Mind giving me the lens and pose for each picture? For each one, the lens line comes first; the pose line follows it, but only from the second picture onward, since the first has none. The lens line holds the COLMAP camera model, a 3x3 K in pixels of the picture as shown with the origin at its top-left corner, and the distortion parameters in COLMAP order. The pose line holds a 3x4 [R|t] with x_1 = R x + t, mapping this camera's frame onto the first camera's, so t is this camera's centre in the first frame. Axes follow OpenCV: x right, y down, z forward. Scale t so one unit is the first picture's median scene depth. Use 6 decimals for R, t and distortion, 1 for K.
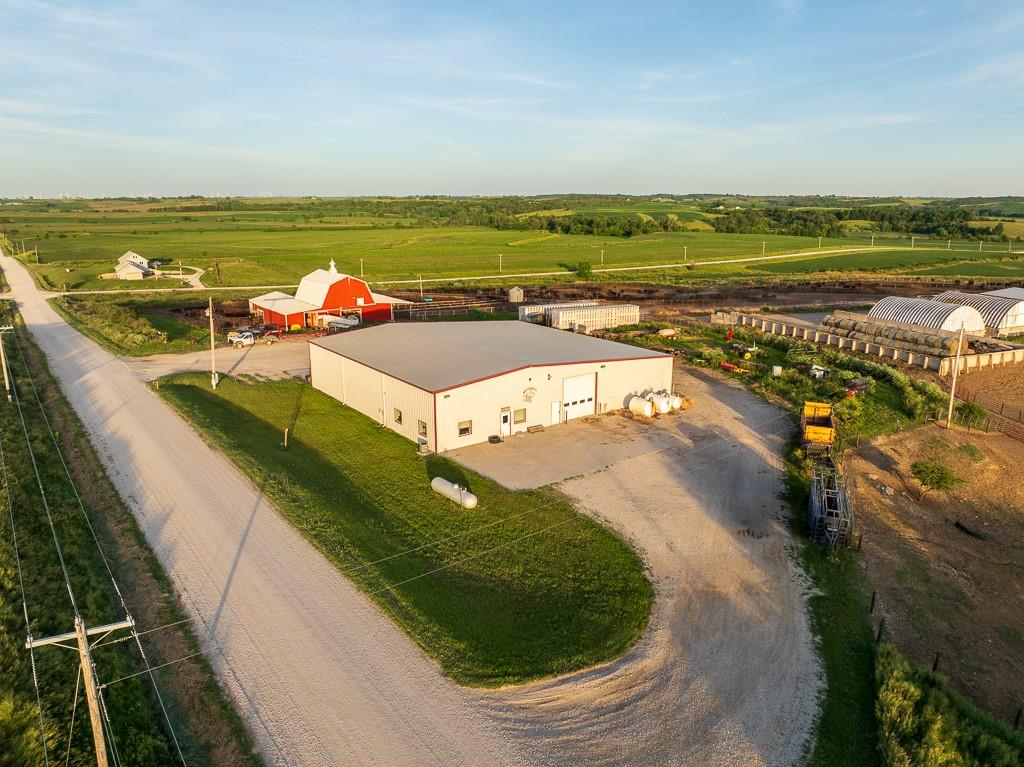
lens RADIAL K [[723.5, 0, 512.0], [0, 723.5, 383.5], [0, 0, 1]] dist [-0.037837, 0.000330]
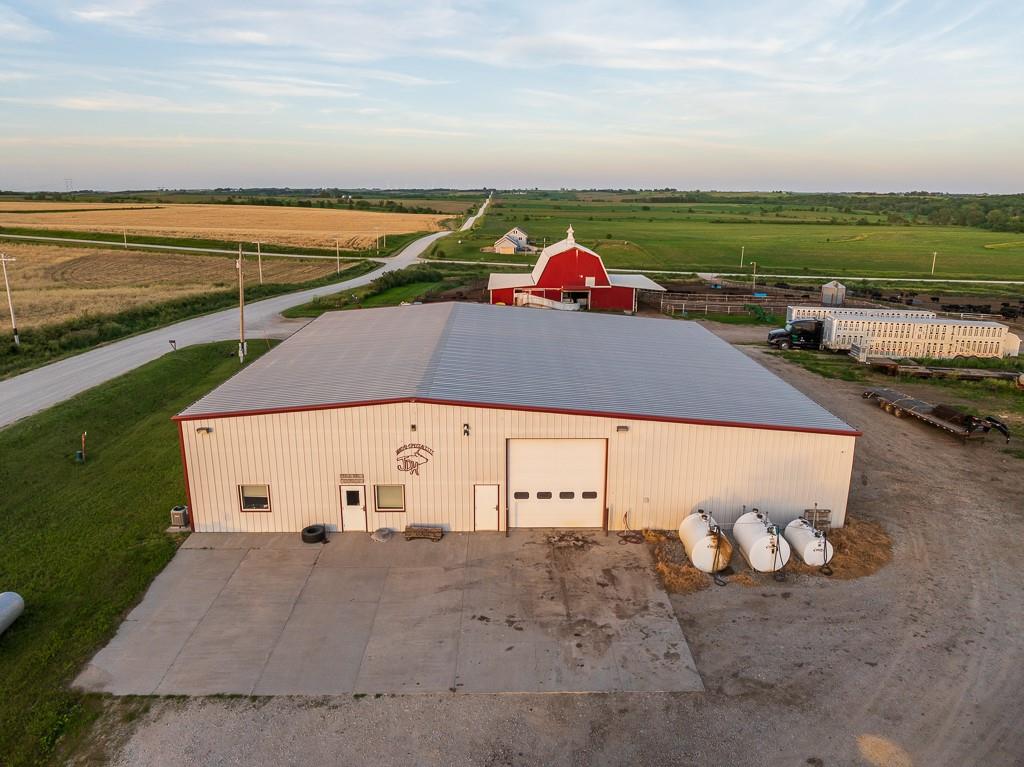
lens RADIAL K [[723.5, 0, 512.0], [0, 723.5, 383.5], [0, 0, 1]] dist [-0.037837, 0.000330]
pose [[0.811314, 0.152285, -0.564428, 0.307102], [-0.149187, 0.987442, 0.051973, -0.061576], [0.565255, 0.042039, 0.823844, 0.588359]]
